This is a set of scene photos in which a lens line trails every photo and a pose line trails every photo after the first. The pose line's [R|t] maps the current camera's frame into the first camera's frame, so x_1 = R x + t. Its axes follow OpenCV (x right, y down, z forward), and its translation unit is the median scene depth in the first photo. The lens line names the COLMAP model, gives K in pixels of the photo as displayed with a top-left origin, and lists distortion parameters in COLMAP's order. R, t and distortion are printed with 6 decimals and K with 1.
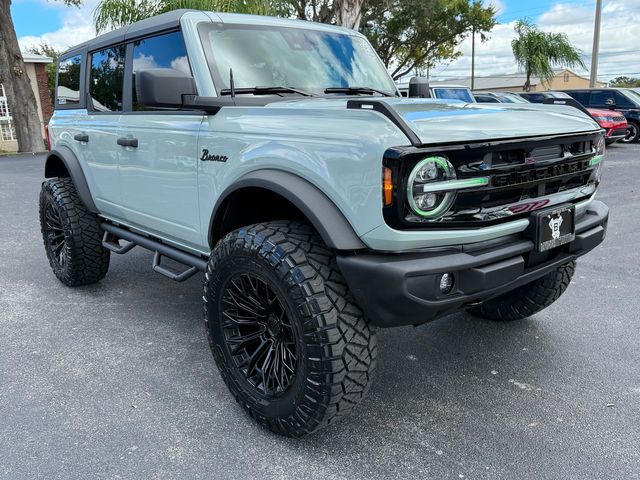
lens RADIAL K [[530.3, 0, 320.0], [0, 530.3, 240.0], [0, 0, 1]] dist [0.097031, -0.140794]
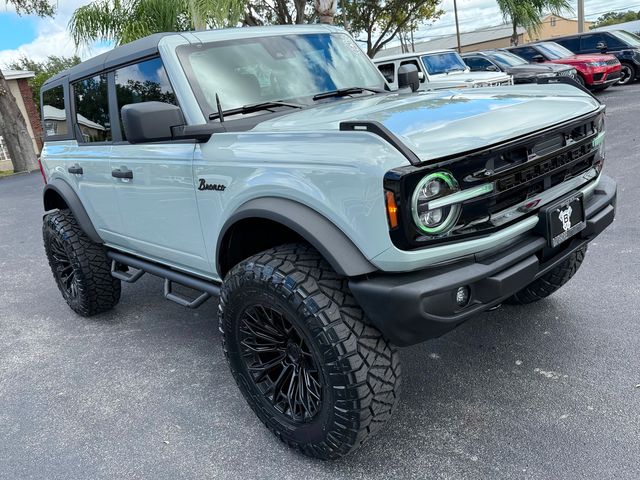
lens RADIAL K [[530.3, 0, 320.0], [0, 530.3, 240.0], [0, 0, 1]] dist [0.097031, -0.140794]
pose [[0.991908, -0.126220, -0.013703, 0.001910], [0.126690, 0.991059, 0.041852, -0.079042], [0.008298, -0.043249, 0.999030, 0.013271]]
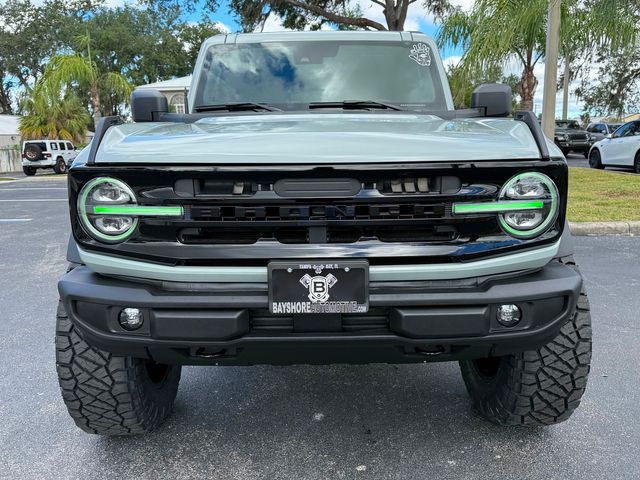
lens RADIAL K [[530.3, 0, 320.0], [0, 530.3, 240.0], [0, 0, 1]] dist [0.097031, -0.140794]
pose [[0.755370, 0.143545, -0.639383, 0.855213], [-0.158398, 0.986776, 0.034405, -0.108510], [0.635866, 0.075288, 0.768118, 0.411760]]
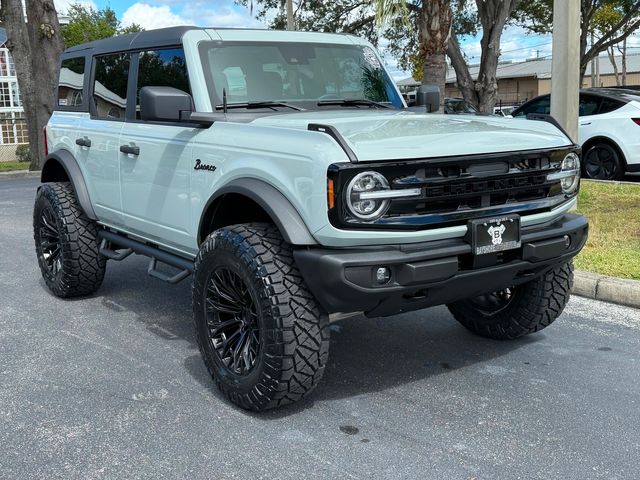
lens RADIAL K [[775.3, 0, 311.3], [0, 775.3, 241.0], [0, 0, 1]] dist [-0.006182, 1.225793]
pose [[0.994135, 0.026376, -0.104881, 0.212701], [-0.031553, 0.998348, -0.048011, 0.076614], [0.103442, 0.051039, 0.993325, -0.628044]]
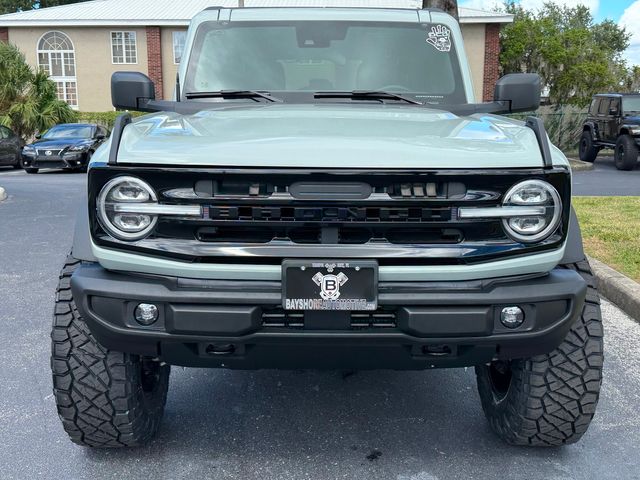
lens RADIAL K [[775.3, 0, 311.3], [0, 775.3, 241.0], [0, 0, 1]] dist [-0.006182, 1.225793]
pose [[0.757935, 0.146665, -0.635629, 1.067742], [-0.176960, 0.984087, 0.016058, -0.095518], [0.627869, 0.100310, 0.771828, 0.103739]]
